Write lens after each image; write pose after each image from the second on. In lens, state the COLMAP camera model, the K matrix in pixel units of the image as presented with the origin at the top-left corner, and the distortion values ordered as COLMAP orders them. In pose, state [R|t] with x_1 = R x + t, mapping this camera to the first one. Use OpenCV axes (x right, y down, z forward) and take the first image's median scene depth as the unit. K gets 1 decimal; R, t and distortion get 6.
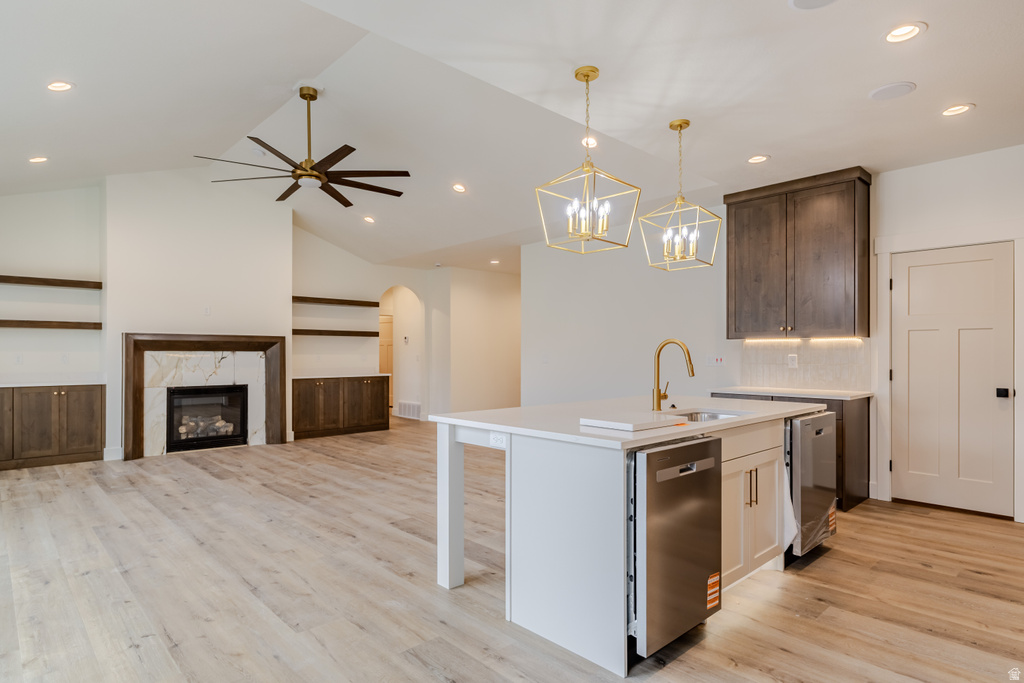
lens RADIAL K [[559.4, 0, 507.9], [0, 559.4, 351.1], [0, 0, 1]] dist [0.003687, -0.000994]
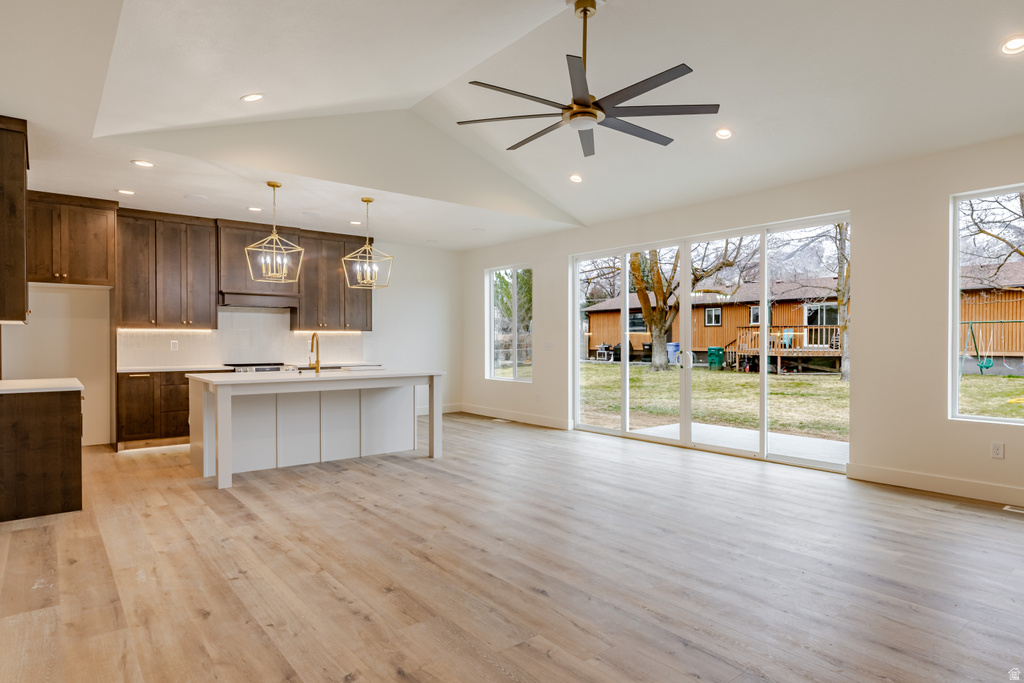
lens RADIAL K [[580.9, 0, 520.8], [0, 580.9, 346.6], [0, 0, 1]] dist [-0.004607, 0.001113]
pose [[-0.998477, -0.002282, 0.055128, -0.312987], [-0.001884, 0.999972, 0.007282, 0.005893], [-0.055143, 0.007167, -0.998453, 1.838210]]
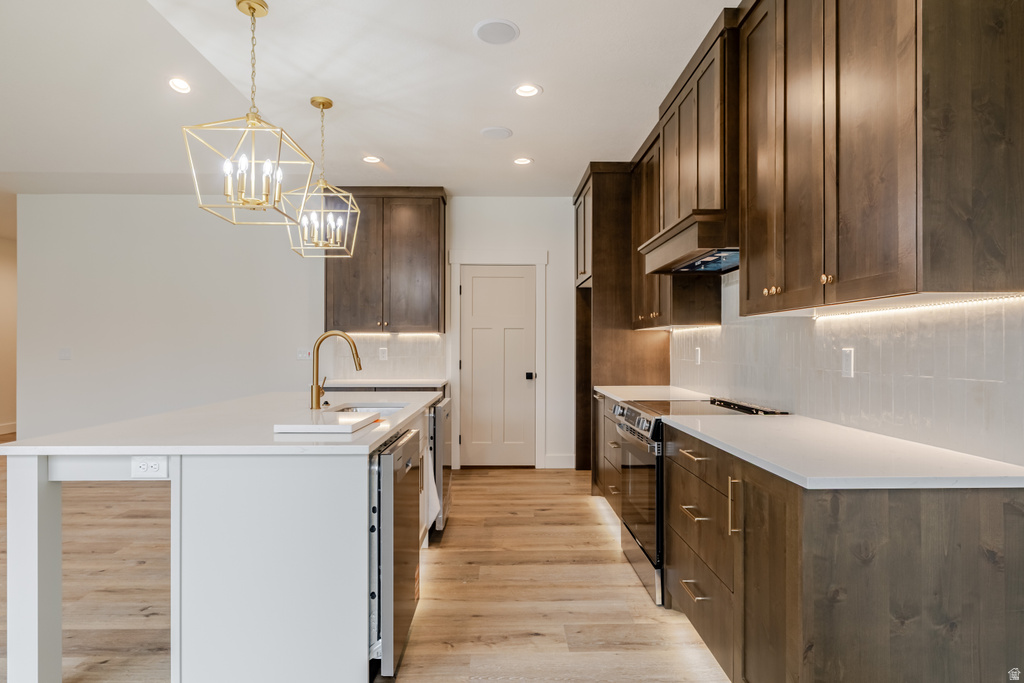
lens RADIAL K [[559.4, 0, 510.2], [0, 559.4, 345.3], [0, 0, 1]] dist [0.003687, -0.000994]
pose [[0.672810, 0.002818, 0.739810, -0.128928], [-0.003302, 0.999994, -0.000806, 0.001390], [-0.739808, -0.001901, 0.672815, 0.099324]]
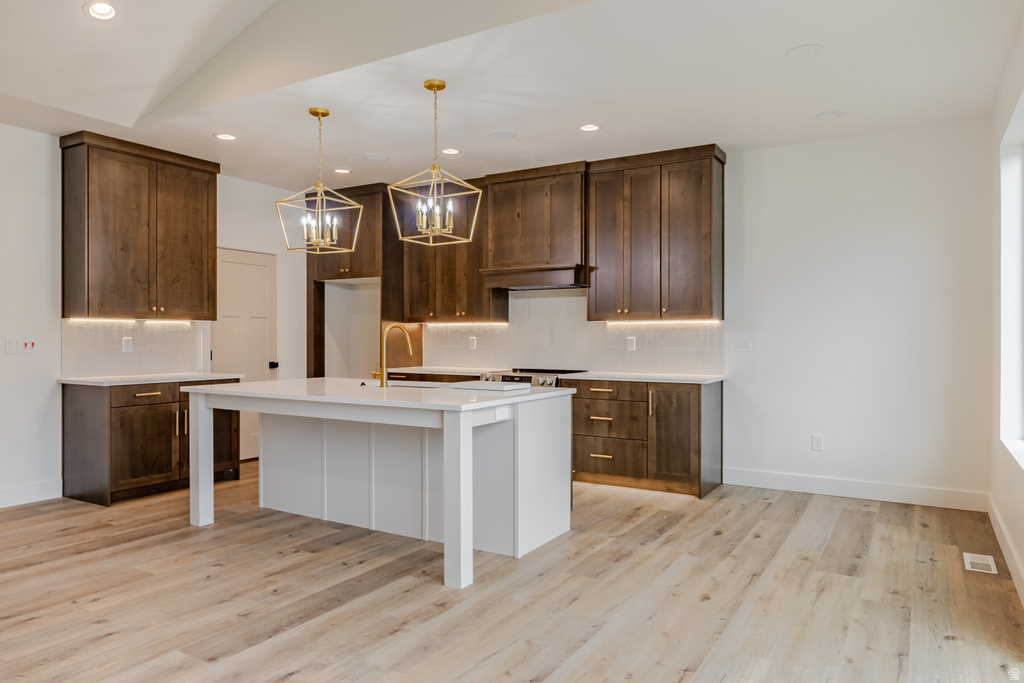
lens RADIAL K [[680.6, 0, 512.0], [0, 680.6, 344.2], [0, 0, 1]] dist [-0.003873, 0.000341]
pose [[-0.274504, -0.010869, 0.961524, -0.729594], [-0.004685, 0.999939, 0.009966, 0.003650], [-0.961574, -0.001769, -0.274539, 0.740271]]
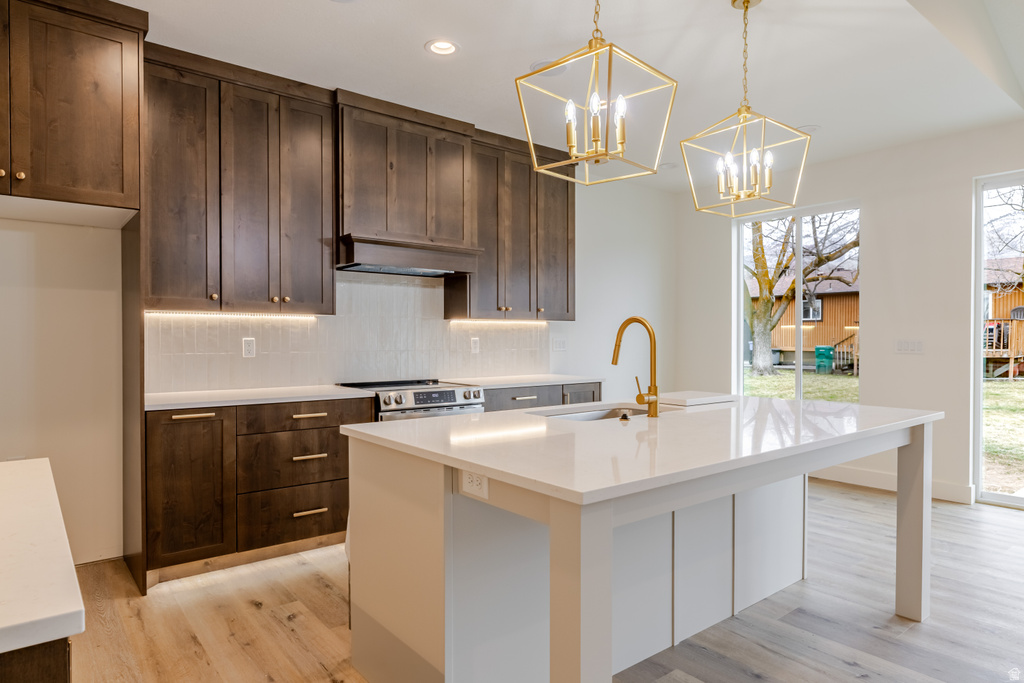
lens RADIAL K [[614.6, 0, 517.1], [0, 614.6, 346.0], [0, 0, 1]] dist [-0.002934, 0.002438]
pose [[-0.997877, -0.000329, 0.065121, 0.254270], [0.000181, 0.999969, 0.007834, 0.007426], [-0.065121, 0.007829, -0.997847, 1.171455]]
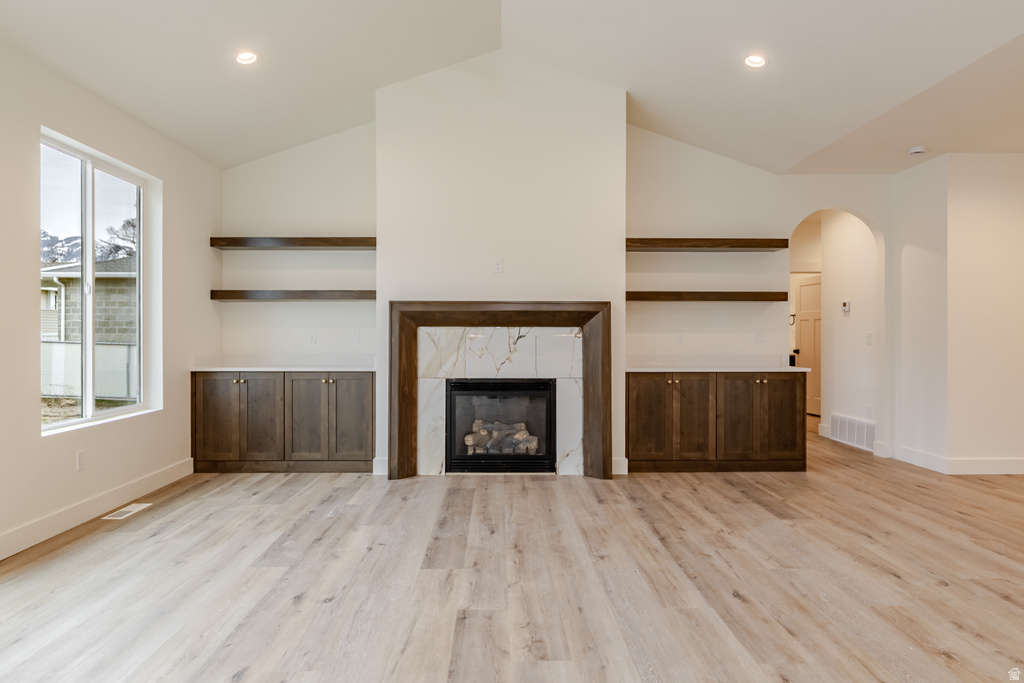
lens RADIAL K [[580.9, 0, 492.5], [0, 580.9, 338.6], [0, 0, 1]] dist [-0.004607, 0.001113]
pose [[0.738606, 0.004540, -0.674122, -0.107606], [0.002978, 0.999946, 0.009998, 0.010095], [0.674131, -0.009392, 0.738552, 0.702573]]
